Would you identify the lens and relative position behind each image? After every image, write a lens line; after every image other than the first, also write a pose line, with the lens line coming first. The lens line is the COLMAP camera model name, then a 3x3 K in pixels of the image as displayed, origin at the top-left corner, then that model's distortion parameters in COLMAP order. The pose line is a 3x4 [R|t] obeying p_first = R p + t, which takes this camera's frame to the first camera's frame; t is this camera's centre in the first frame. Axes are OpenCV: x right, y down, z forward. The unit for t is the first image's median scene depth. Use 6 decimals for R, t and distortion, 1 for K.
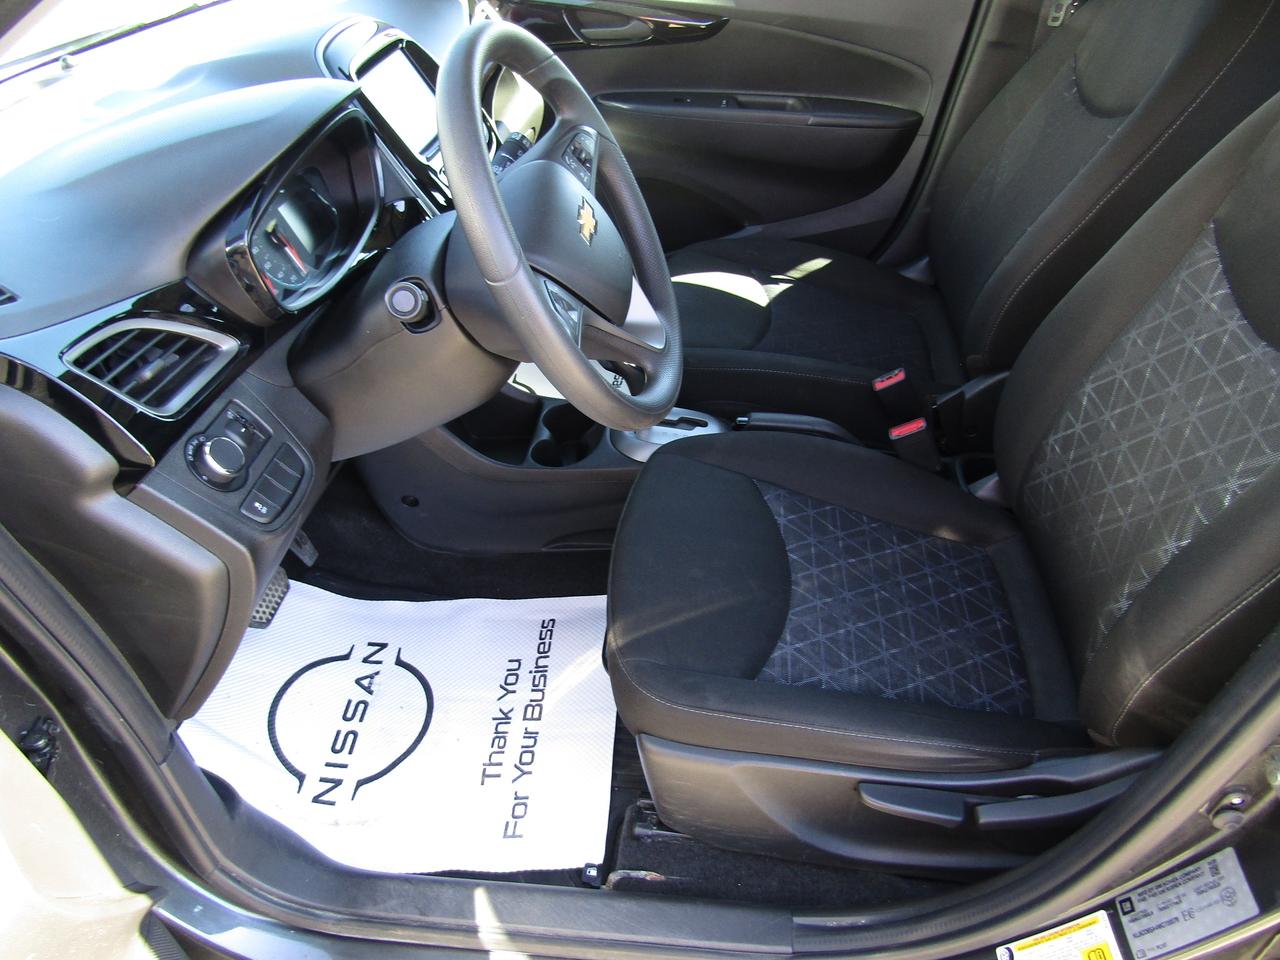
lens RADIAL K [[913.8, 0, 651.0], [0, 913.8, 479.1], [0, 0, 1]] dist [-0.019629, 0.003287]
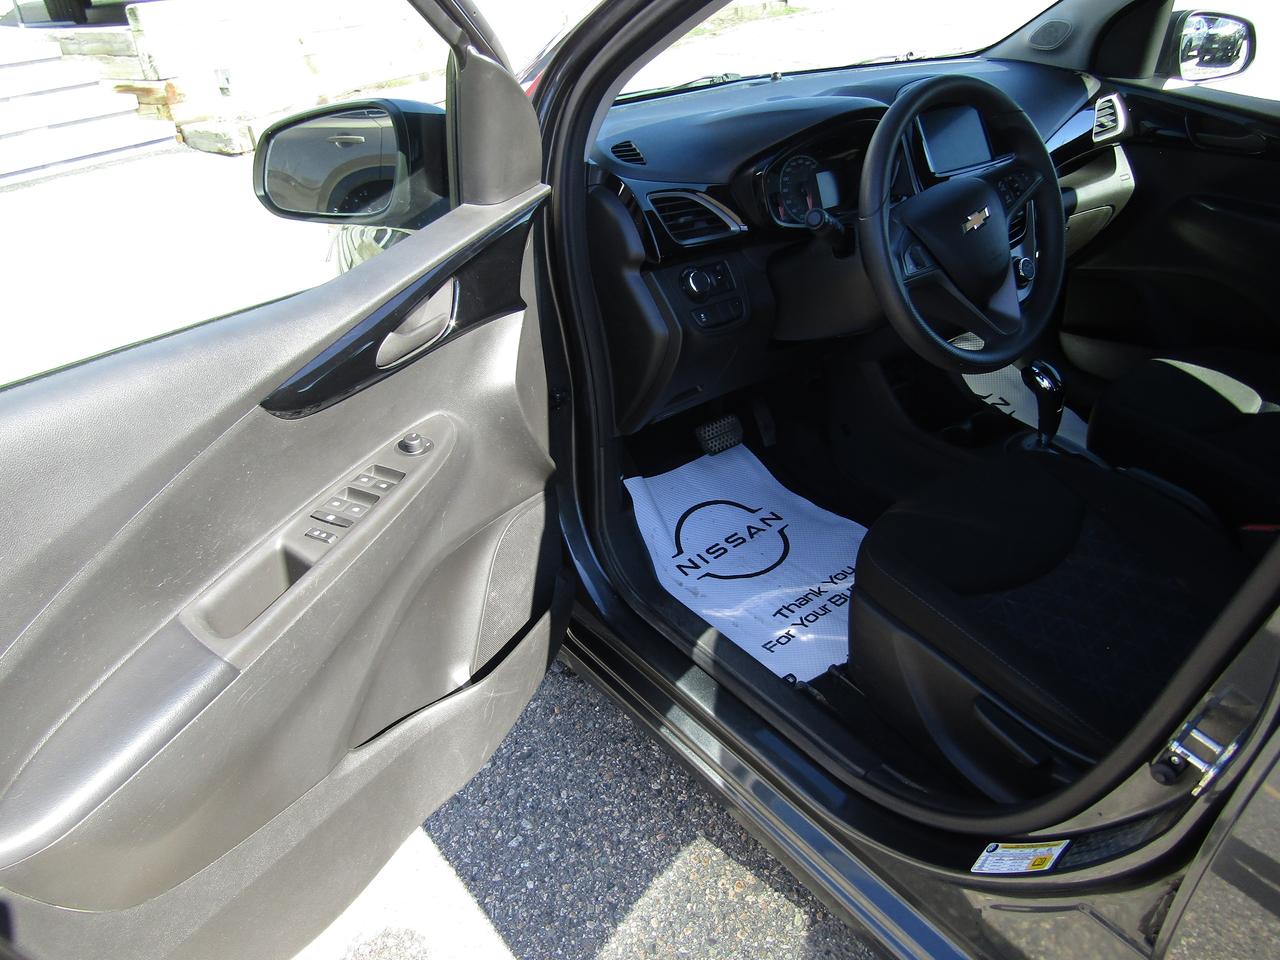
lens RADIAL K [[912.4, 0, 638.3], [0, 912.4, 483.0], [0, 0, 1]] dist [-0.015480, 0.009715]
pose [[0.690353, 0.408622, -0.597026, 0.398345], [-0.452692, 0.887692, 0.084107, 0.136006], [0.564343, 0.212206, 0.797800, -0.231802]]
